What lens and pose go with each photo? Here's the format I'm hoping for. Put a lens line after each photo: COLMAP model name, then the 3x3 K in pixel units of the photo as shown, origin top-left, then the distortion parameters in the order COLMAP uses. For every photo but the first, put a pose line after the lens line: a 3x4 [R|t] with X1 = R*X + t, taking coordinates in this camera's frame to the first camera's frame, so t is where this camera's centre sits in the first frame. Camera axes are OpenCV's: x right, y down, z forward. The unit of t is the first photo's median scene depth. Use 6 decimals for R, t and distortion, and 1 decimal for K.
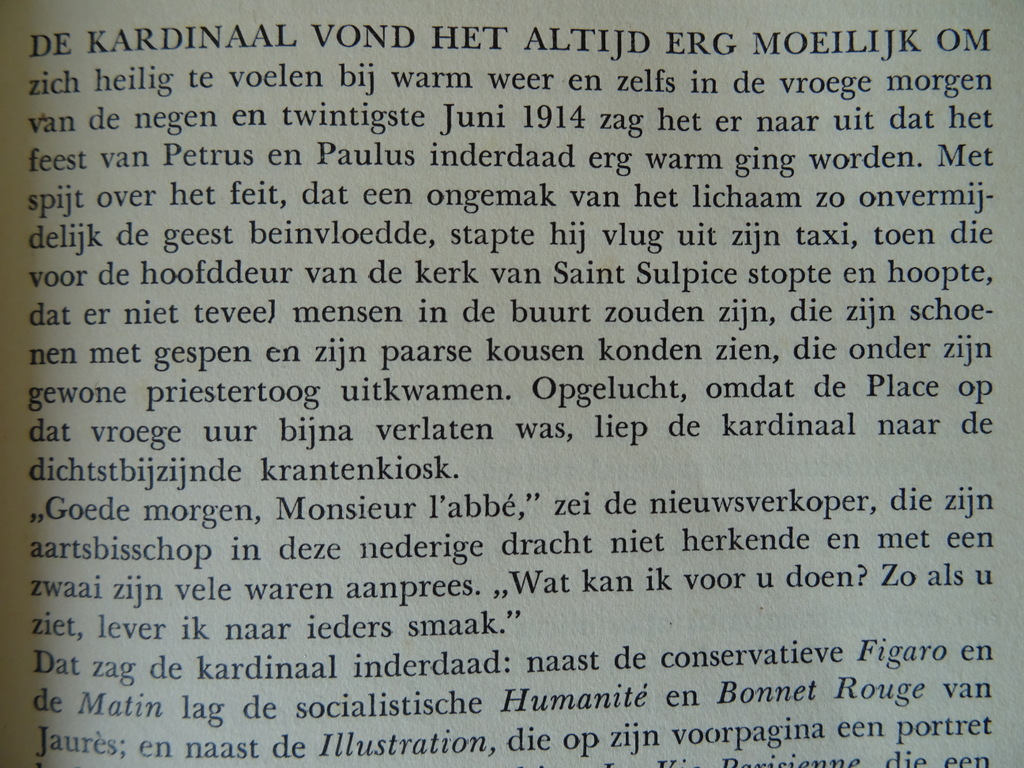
lens RADIAL K [[723.4, 0, 521.7], [0, 723.4, 394.6], [0, 0, 1]] dist [0.003558, -0.027644]
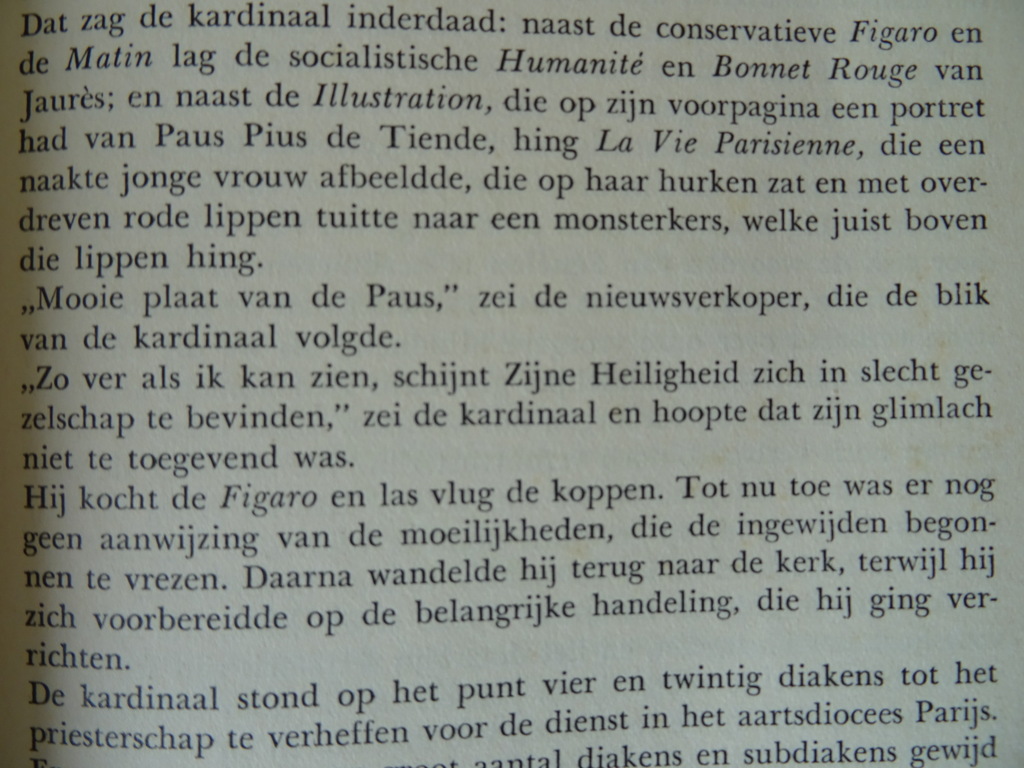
lens RADIAL K [[723.4, 0, 516.2], [0, 723.4, 383.9], [0, 0, 1]] dist [0.003558, -0.027644]
pose [[0.999691, -0.011000, 0.022285, -0.028769], [0.010867, 0.999922, 0.006084, 0.861340], [-0.022350, -0.005840, 0.999733, 0.003897]]
